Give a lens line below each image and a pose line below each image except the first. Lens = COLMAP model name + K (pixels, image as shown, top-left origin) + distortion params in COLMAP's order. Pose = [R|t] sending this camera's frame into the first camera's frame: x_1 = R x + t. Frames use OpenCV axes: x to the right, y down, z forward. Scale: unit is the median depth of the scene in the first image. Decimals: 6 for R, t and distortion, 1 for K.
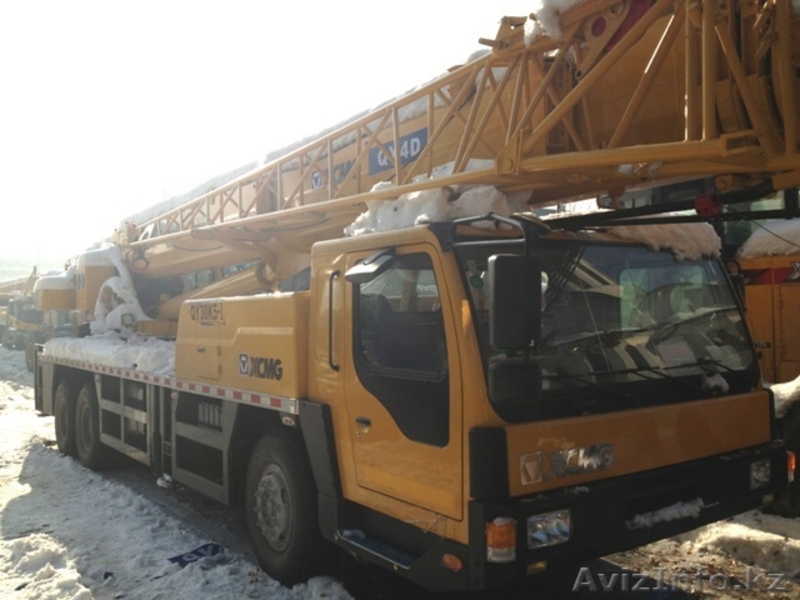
lens RADIAL K [[751.2, 0, 400.0], [0, 751.2, 300.0], [0, 0, 1]] dist [0.137983, -0.284355]
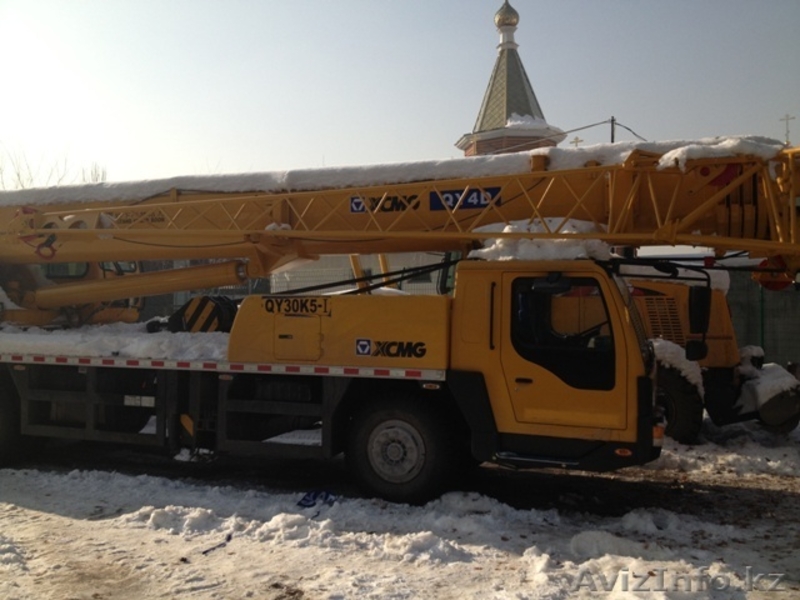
lens RADIAL K [[751.2, 0, 400.0], [0, 751.2, 300.0], [0, 0, 1]] dist [0.137983, -0.284355]
pose [[0.811128, 0.028605, 0.584169, -0.951930], [-0.033075, 0.999448, -0.003016, 0.005286], [-0.583933, -0.016875, 0.811627, -0.097212]]
